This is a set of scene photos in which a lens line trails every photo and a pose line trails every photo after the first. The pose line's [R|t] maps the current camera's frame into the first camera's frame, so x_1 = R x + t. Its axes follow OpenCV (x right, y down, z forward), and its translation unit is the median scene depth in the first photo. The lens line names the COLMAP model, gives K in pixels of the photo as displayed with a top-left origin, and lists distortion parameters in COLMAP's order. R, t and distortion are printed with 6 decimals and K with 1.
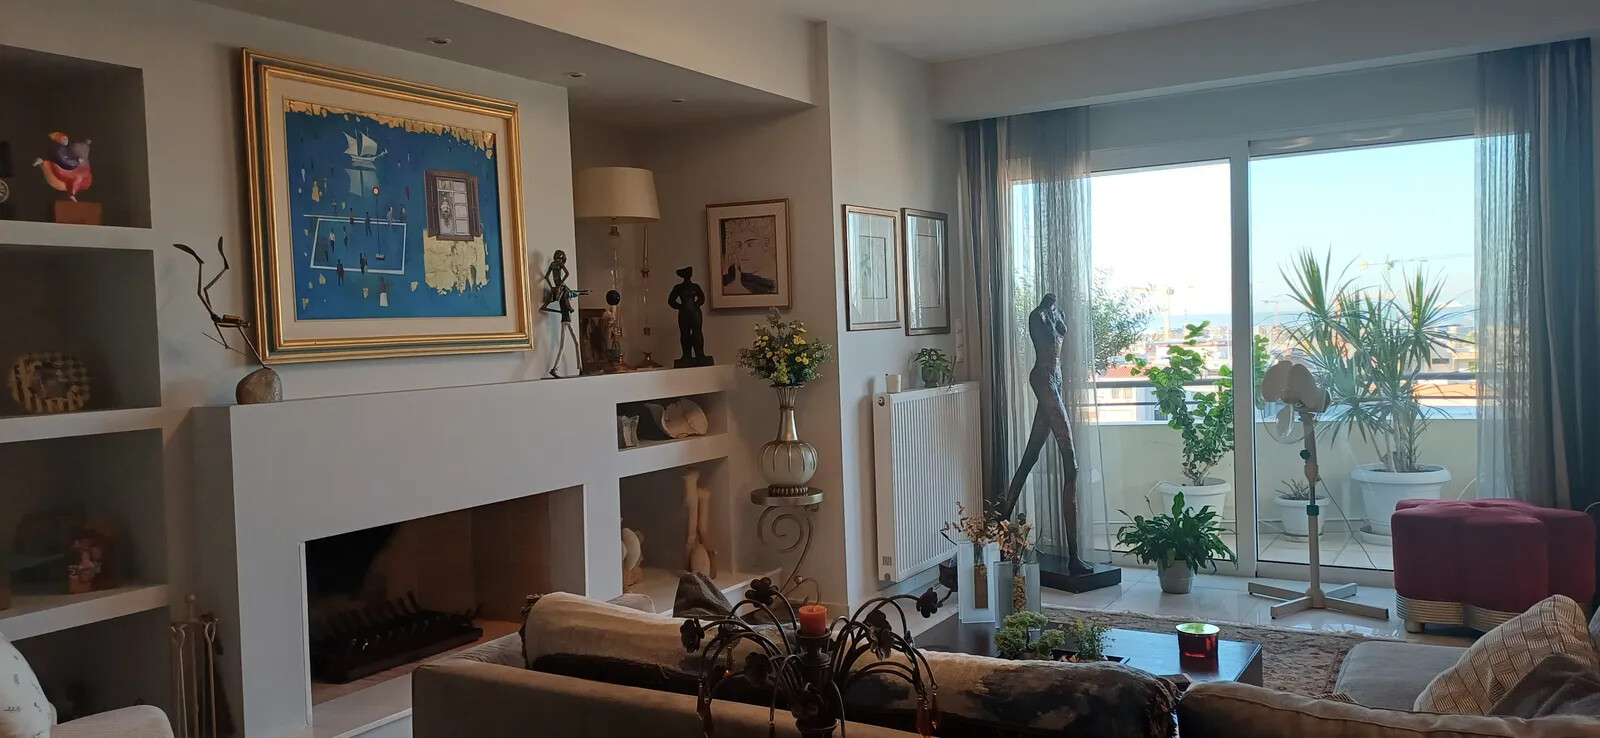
lens RADIAL K [[1168.1, 0, 804.5], [0, 1168.1, 367.6], [0, 0, 1]] dist [0.071047, -0.055846]
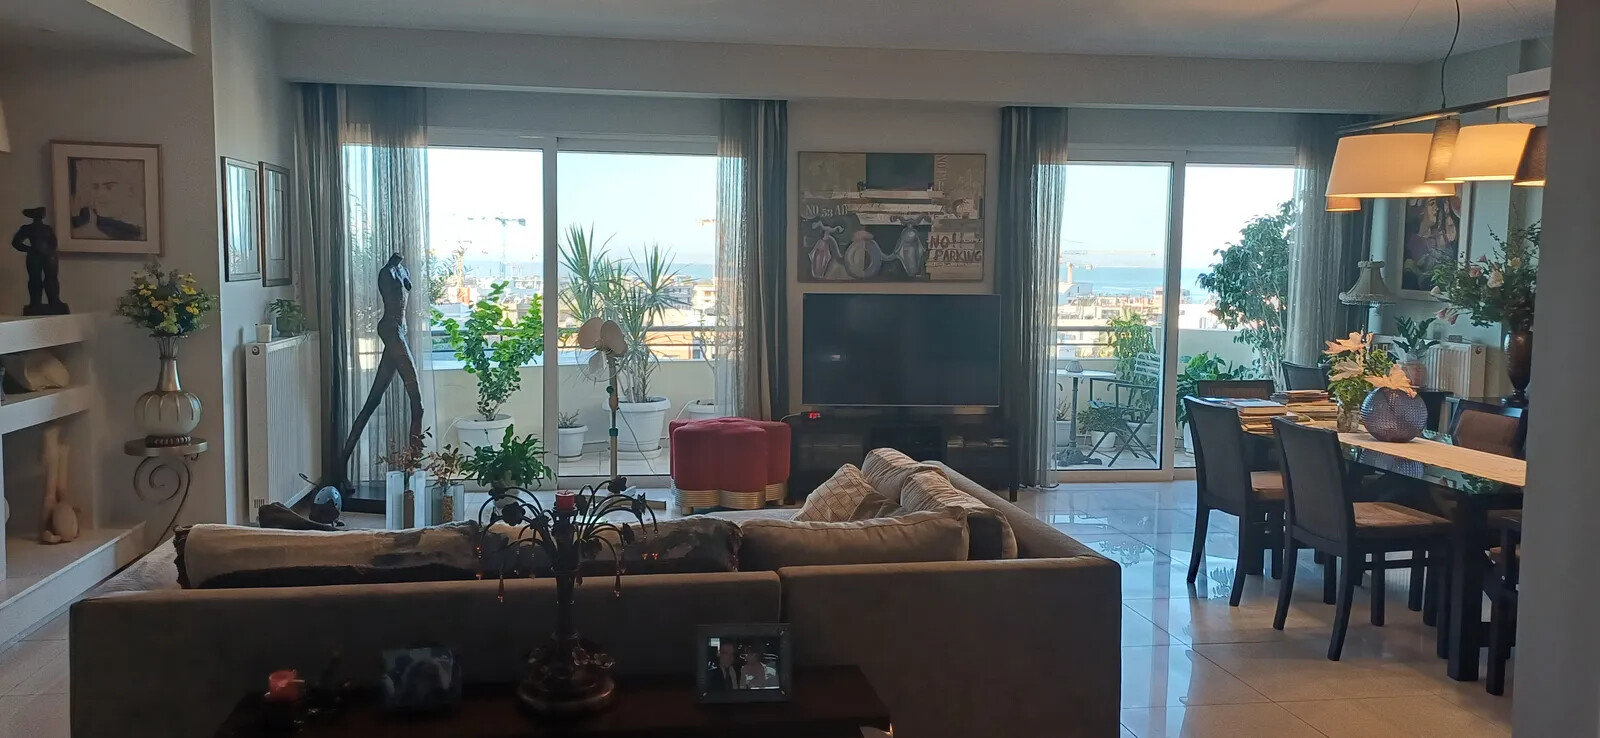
lens RADIAL K [[1168.1, 0, 784.2], [0, 1168.1, 352.1], [0, 0, 1]] dist [0.071047, -0.055846]
pose [[0.769506, -0.005821, 0.638613, -0.248248], [-0.015389, 0.999499, 0.027654, -0.005968], [-0.638454, -0.031107, 0.769031, -0.107571]]
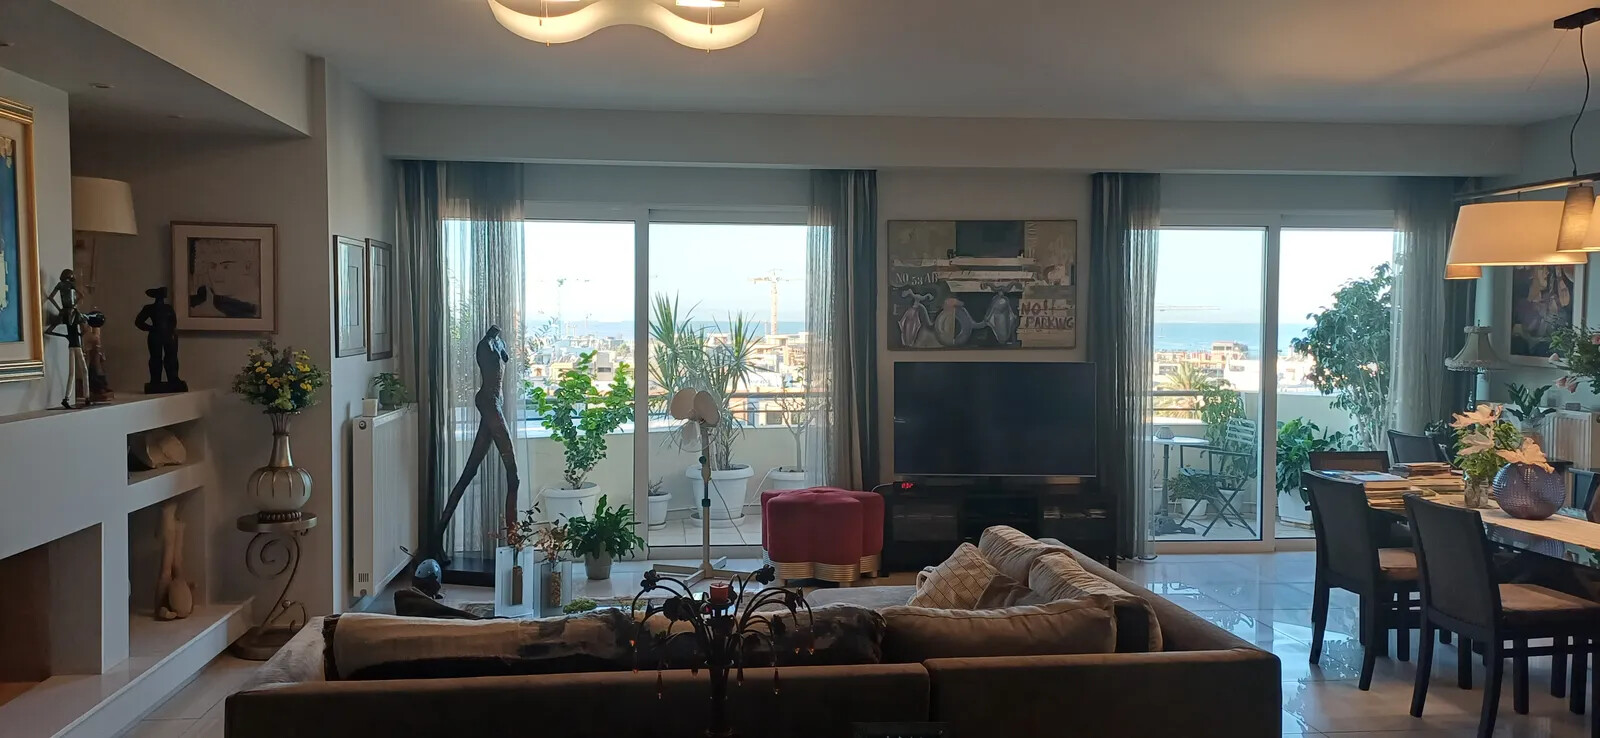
lens RADIAL K [[1168.1, 0, 792.5], [0, 1168.1, 362.4], [0, 0, 1]] dist [0.071047, -0.055846]
pose [[0.793149, 0.015965, 0.608818, -0.277732], [-0.010835, 0.999868, -0.012104, -0.018744], [-0.608931, 0.003004, 0.793218, -0.073760]]
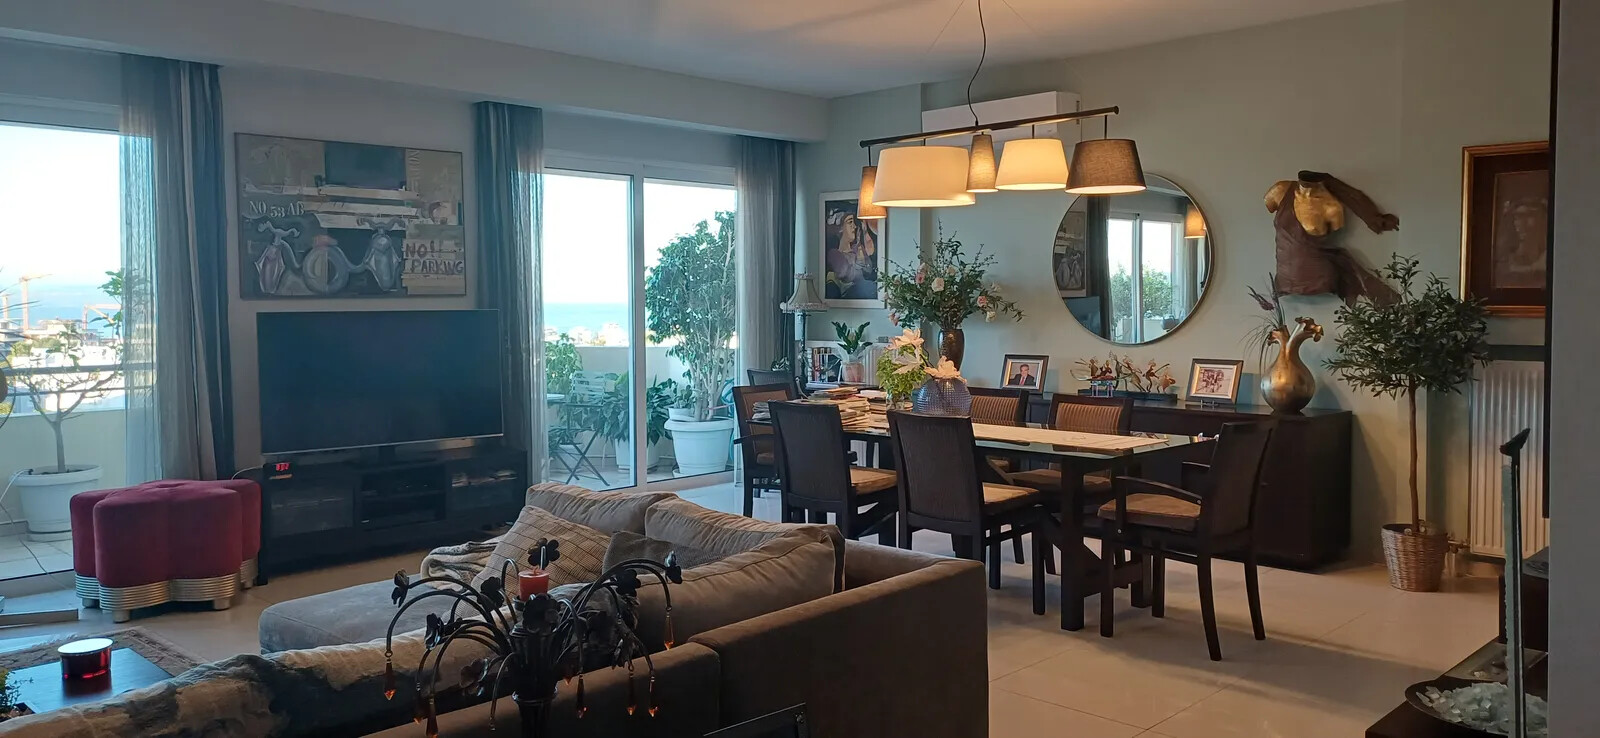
lens RADIAL K [[1168.1, 0, 791.2], [0, 1168.1, 341.5], [0, 0, 1]] dist [0.071047, -0.055846]
pose [[0.235562, -0.001803, 0.971858, -0.295755], [0.031895, 0.999474, -0.005876, 0.011060], [-0.971336, 0.032382, 0.235496, 0.196701]]
